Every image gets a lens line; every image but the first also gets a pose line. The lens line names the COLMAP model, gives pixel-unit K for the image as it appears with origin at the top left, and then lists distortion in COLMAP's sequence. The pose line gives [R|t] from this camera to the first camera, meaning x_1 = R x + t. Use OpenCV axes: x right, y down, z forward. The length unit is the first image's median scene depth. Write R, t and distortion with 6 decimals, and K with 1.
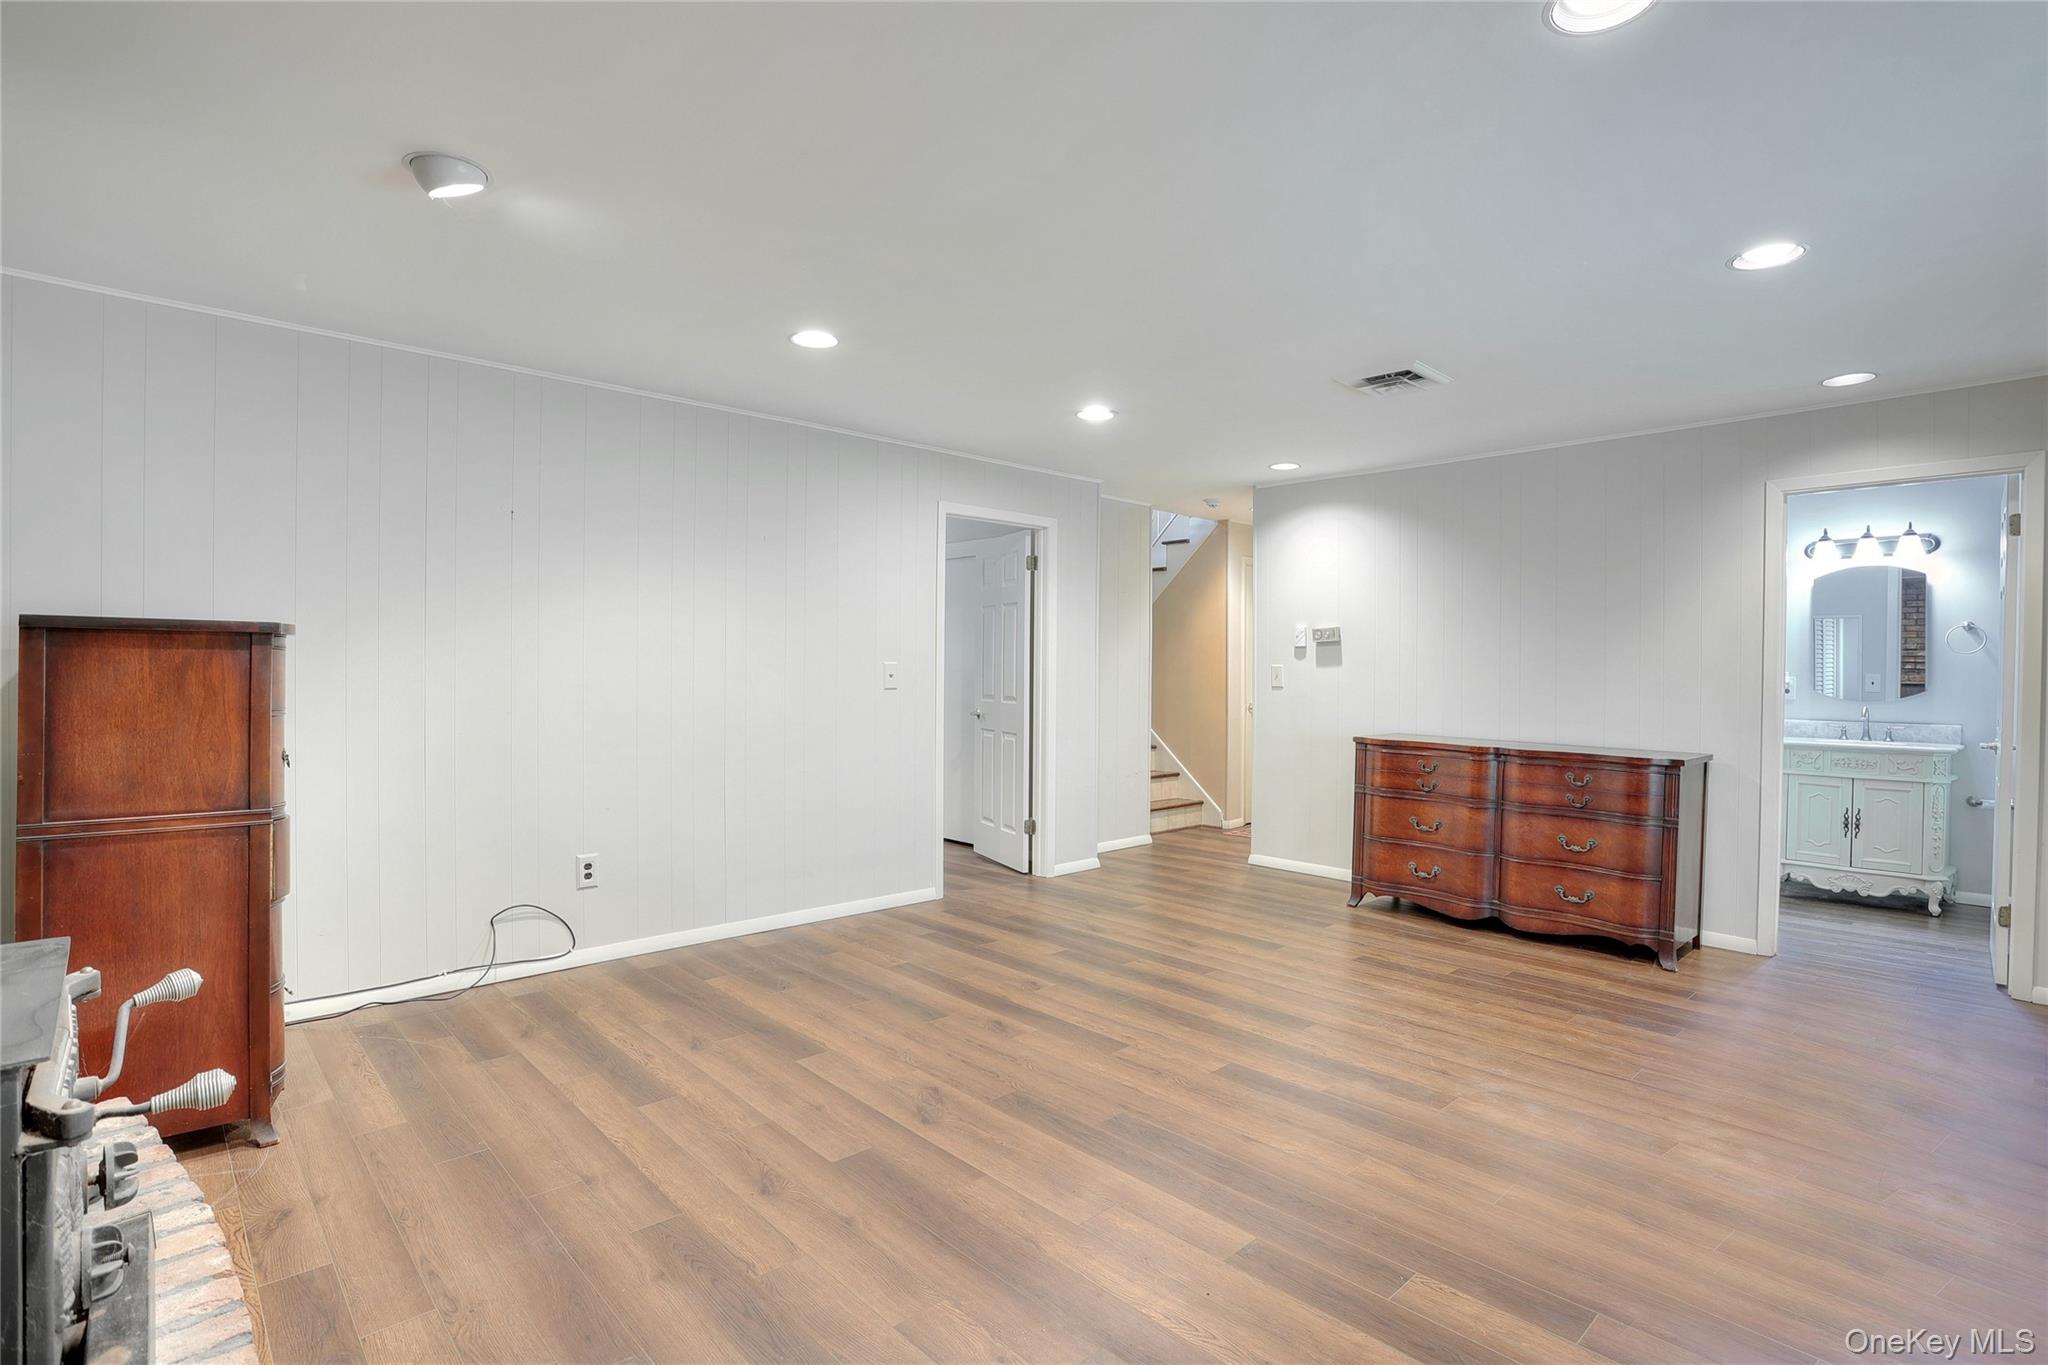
lens RADIAL K [[990.7, 0, 1022.2], [0, 990.7, 671.5], [0, 0, 1]] dist [-0.079469, 0.029314]
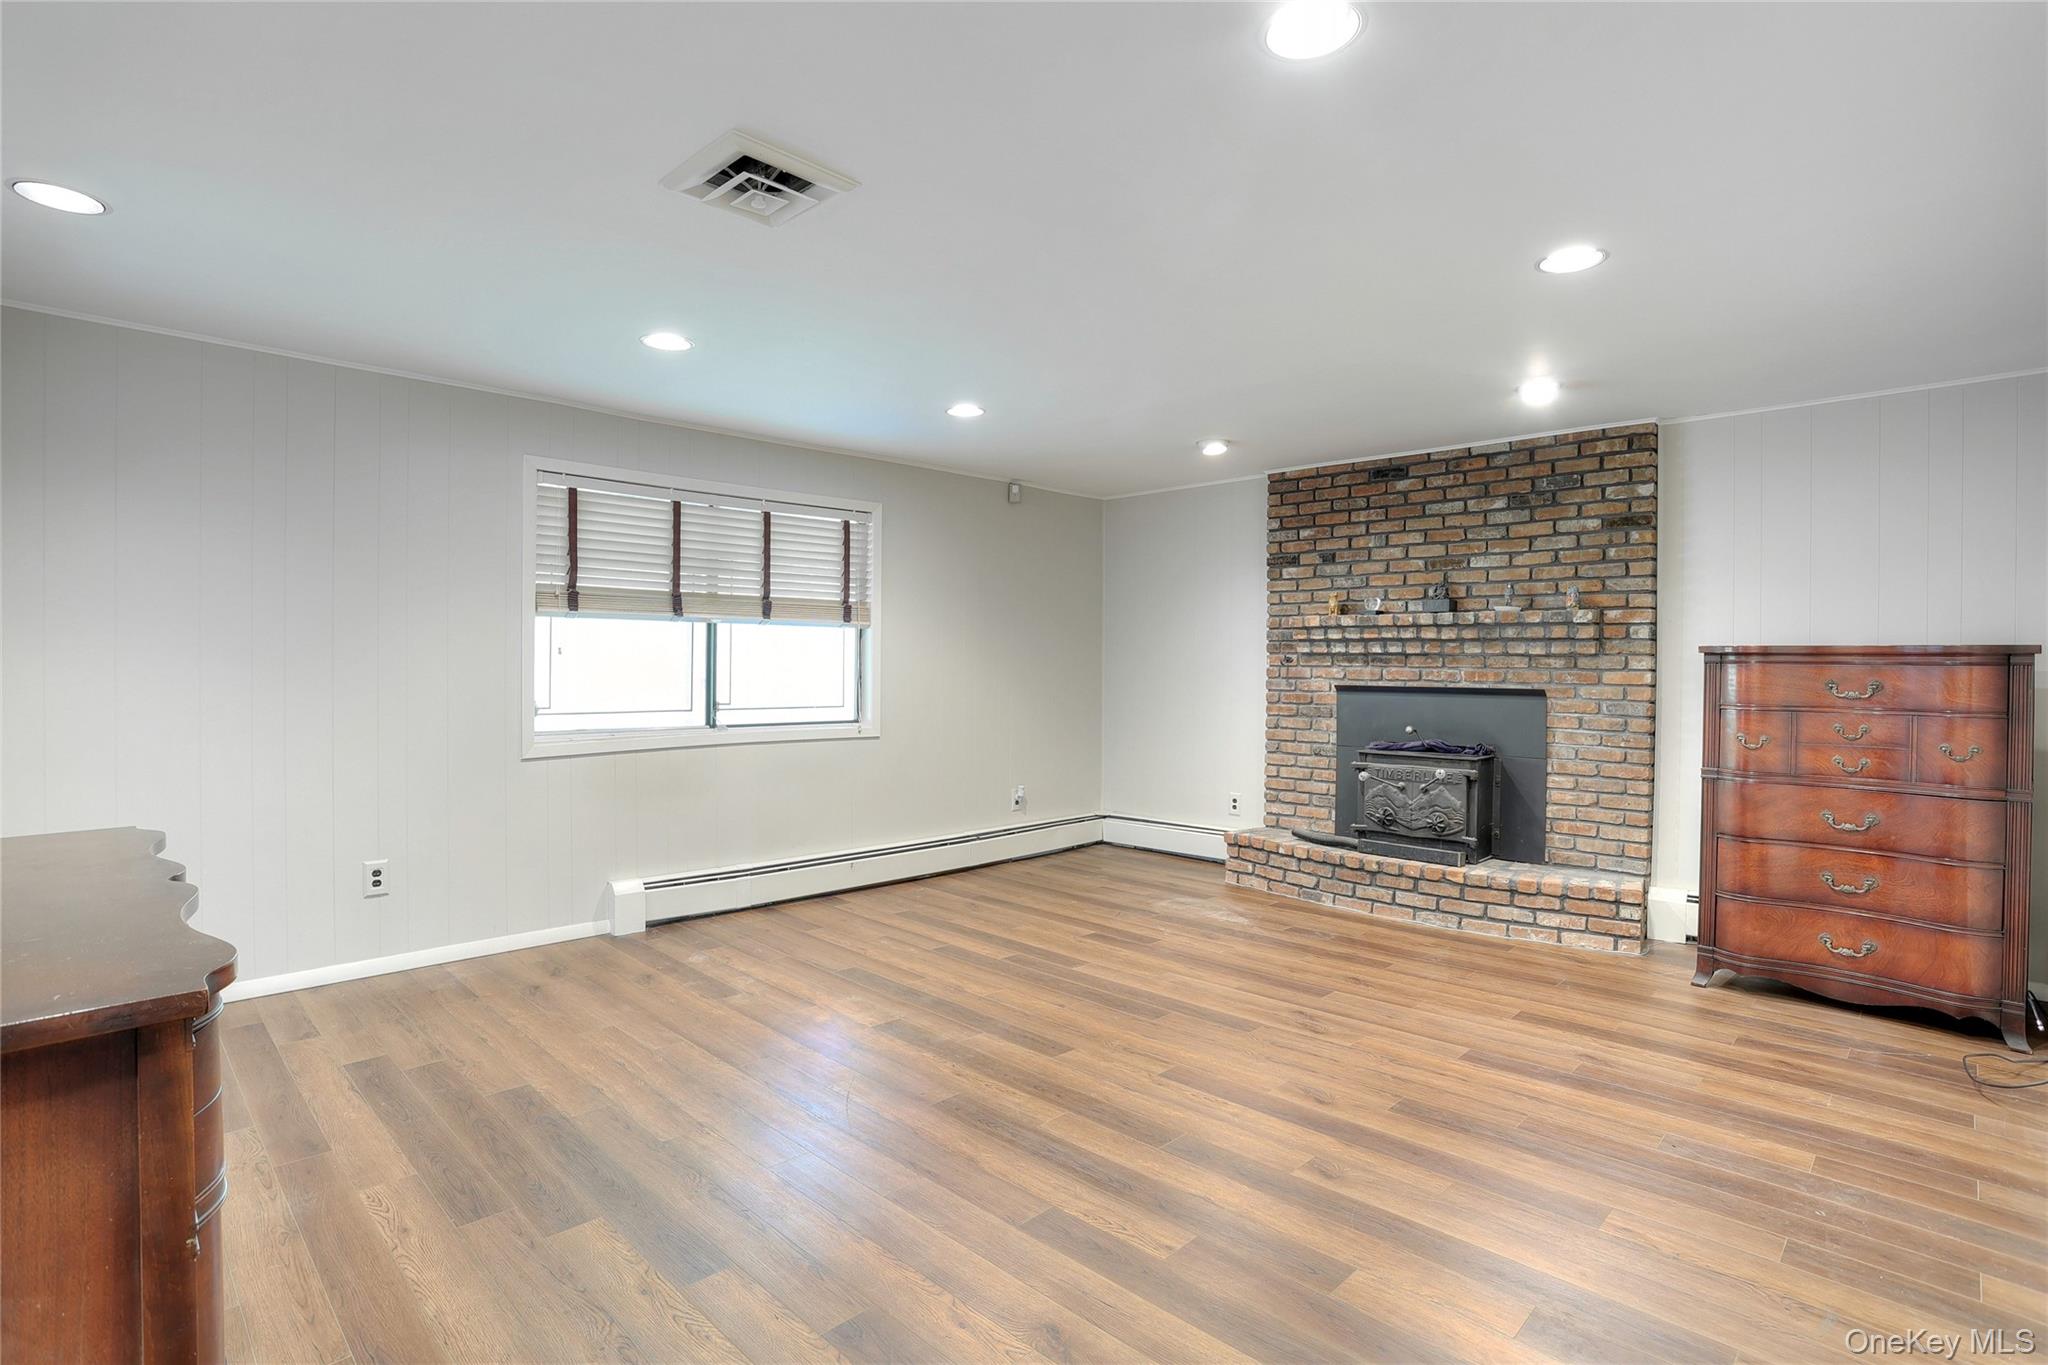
lens RADIAL K [[990.7, 0, 1022.2], [0, 990.7, 671.5], [0, 0, 1]] dist [-0.079469, 0.029314]
pose [[-0.999259, -0.013822, -0.035918, 0.277038], [-0.014117, 0.999869, 0.007969, -0.005085], [0.035803, 0.008470, -0.999323, 1.923137]]
